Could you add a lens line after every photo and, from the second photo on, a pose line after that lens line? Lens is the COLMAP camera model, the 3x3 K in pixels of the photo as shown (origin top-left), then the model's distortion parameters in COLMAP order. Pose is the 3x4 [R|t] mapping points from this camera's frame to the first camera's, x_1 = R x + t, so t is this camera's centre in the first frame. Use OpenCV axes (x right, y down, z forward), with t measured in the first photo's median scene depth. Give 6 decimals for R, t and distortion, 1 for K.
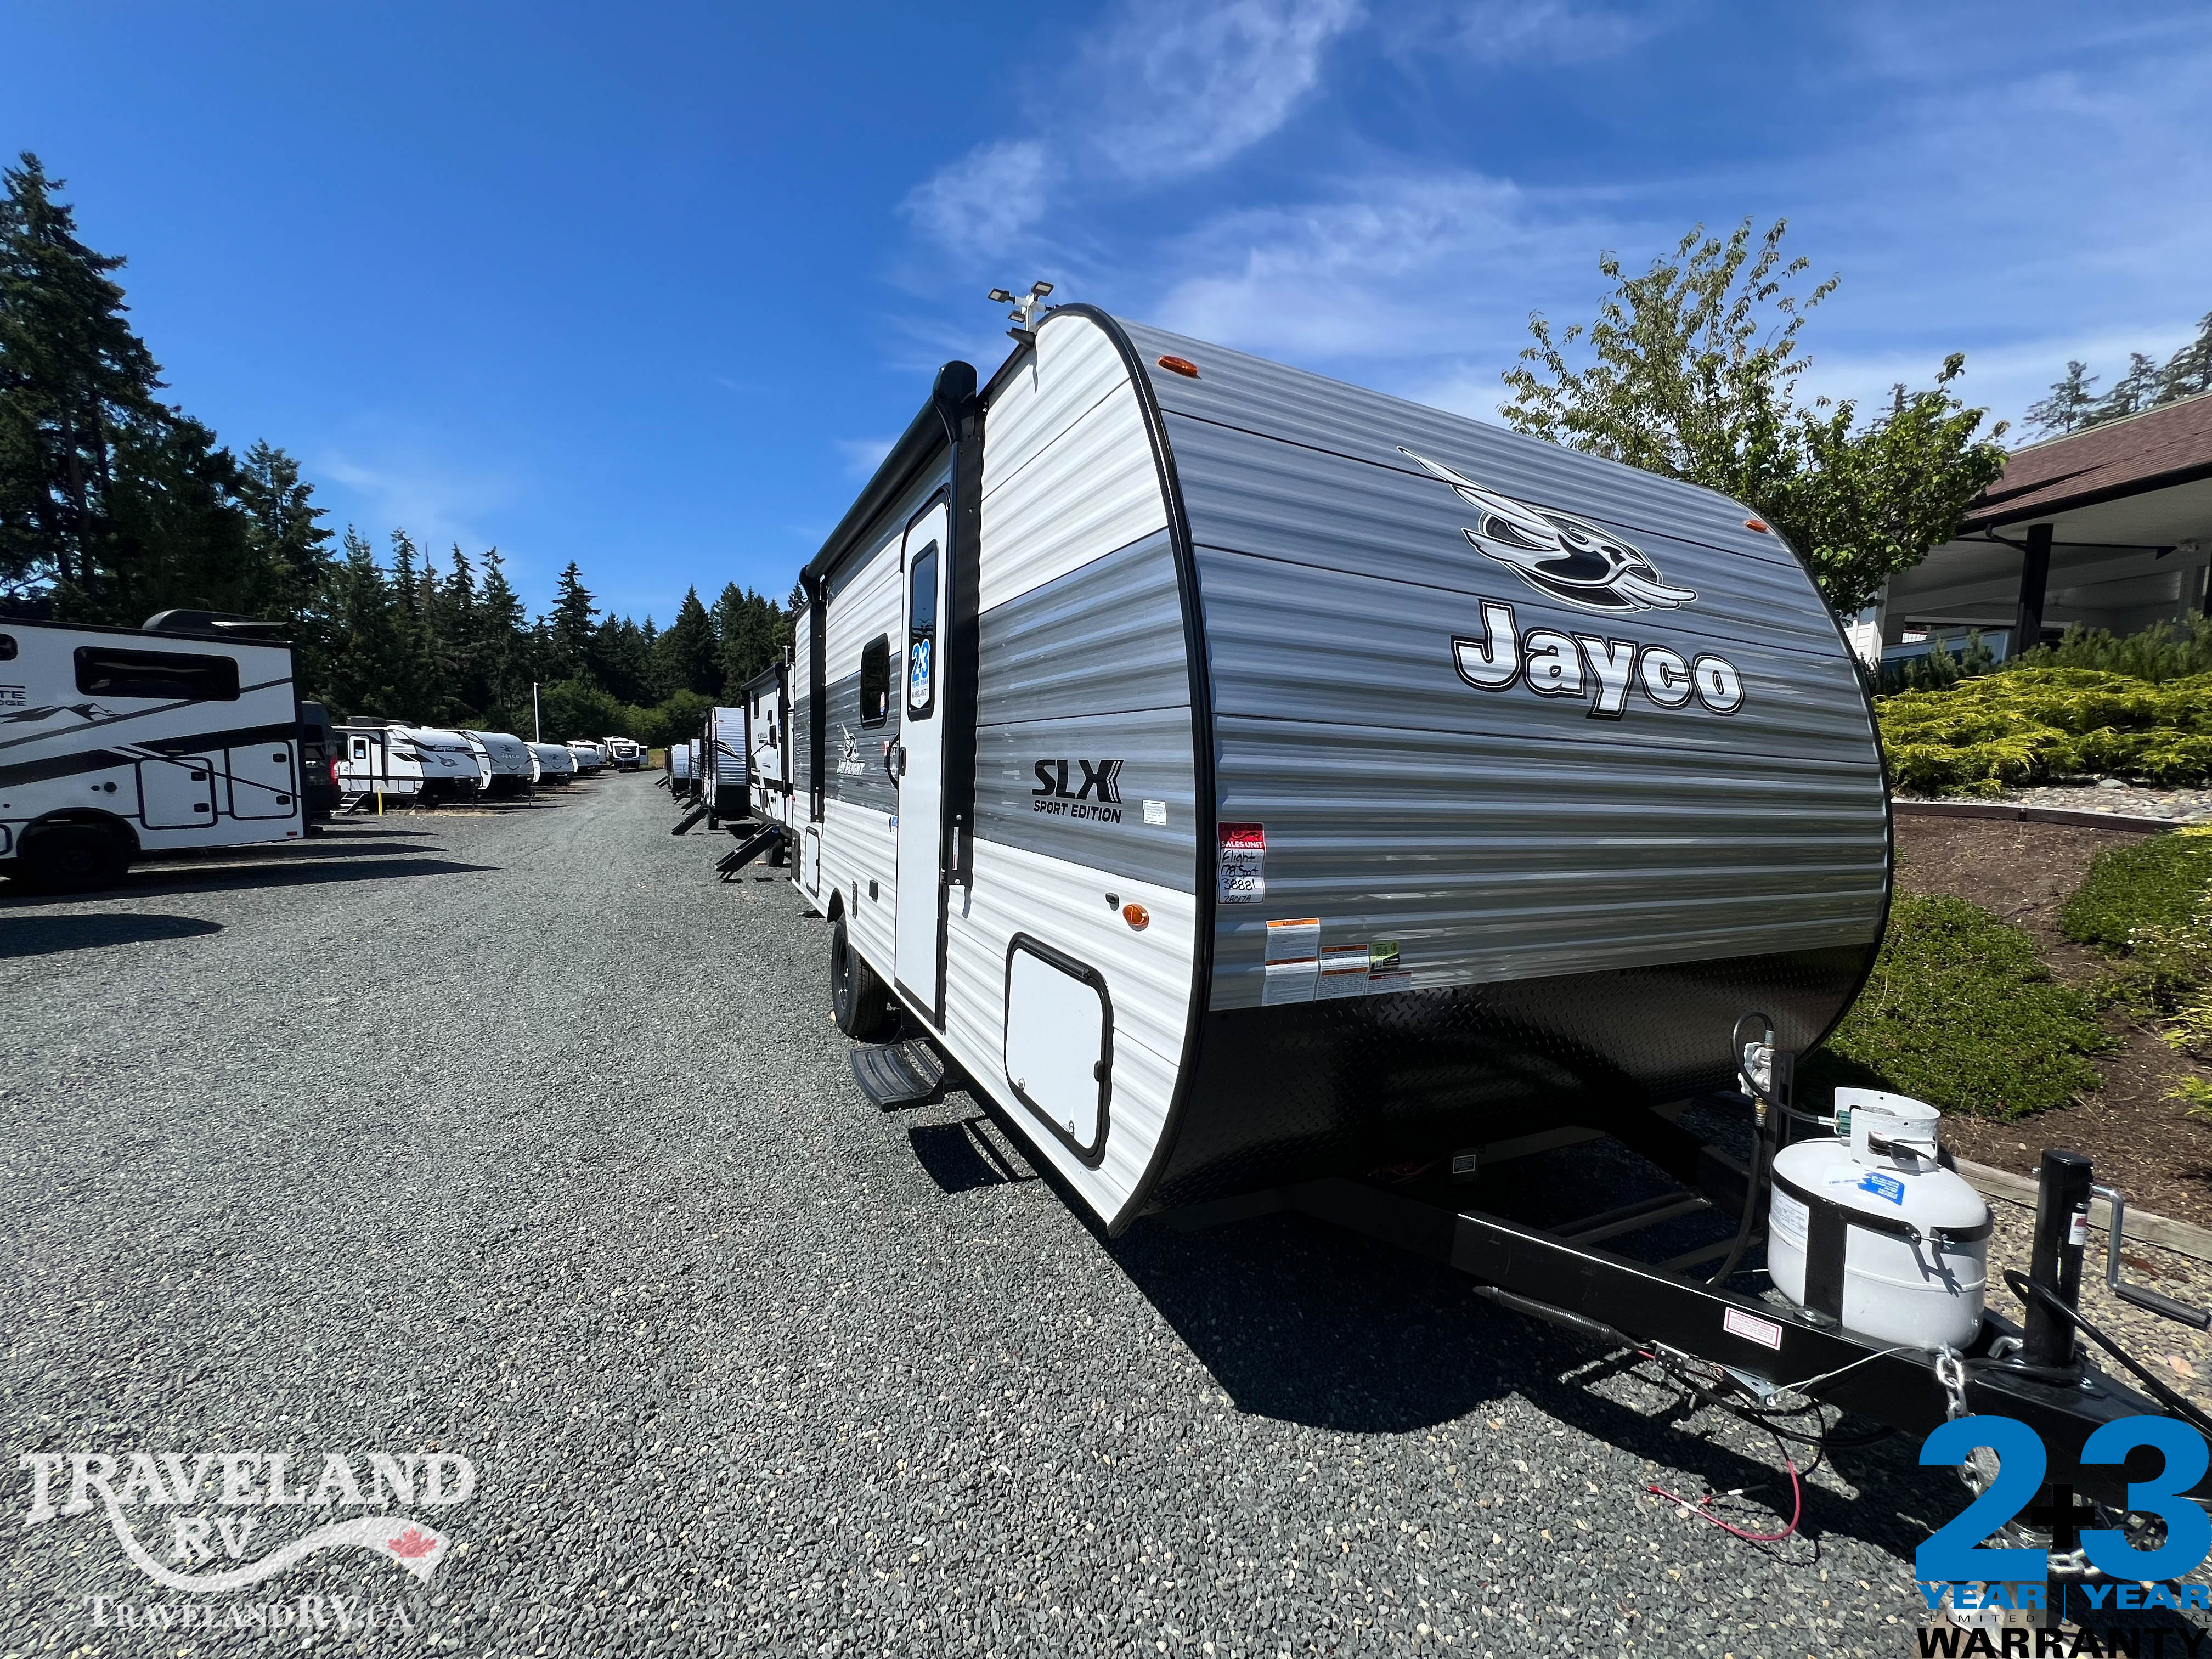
lens RADIAL K [[890.3, 0, 1109.2], [0, 890.3, 830.2], [0, 0, 1]] dist [-0.002511, 0.000033]
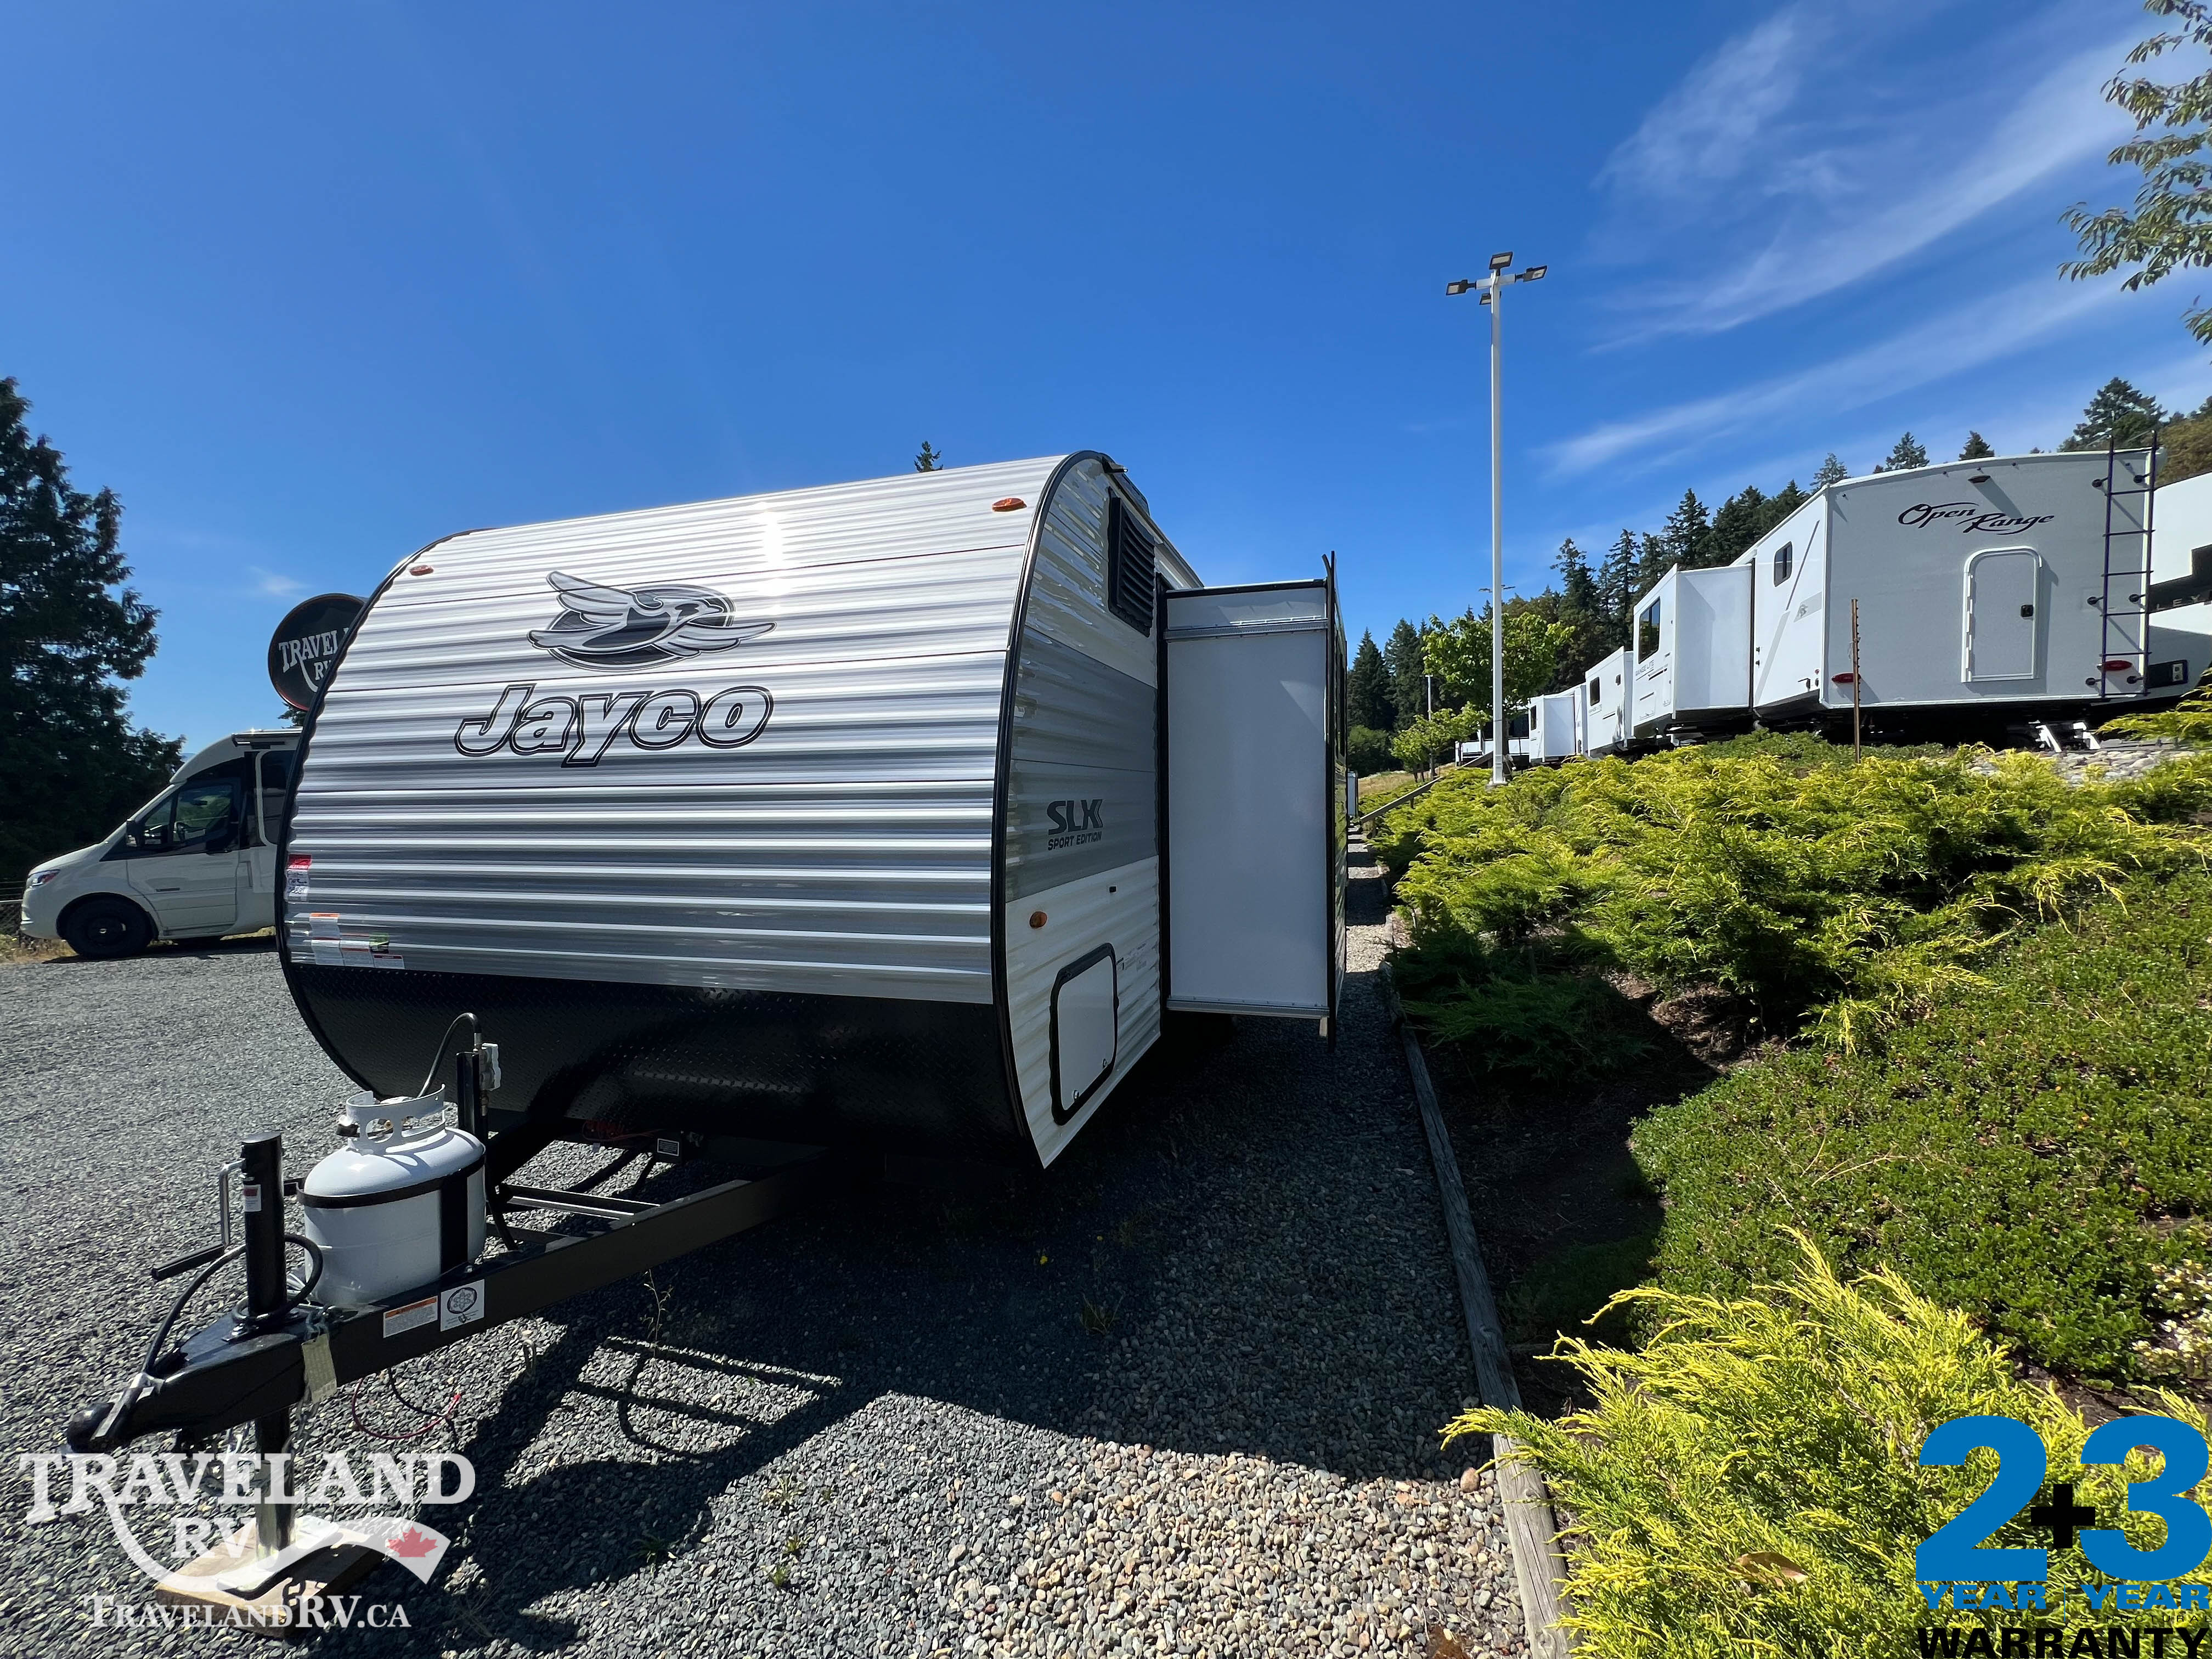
lens RADIAL K [[890.3, 0, 1109.2], [0, 890.3, 830.2], [0, 0, 1]] dist [-0.002511, 0.000033]
pose [[0.732026, -0.016881, -0.681068, 1.887500], [-0.003931, 0.999572, -0.029000, -0.008754], [0.681266, 0.023906, 0.731646, 0.620120]]
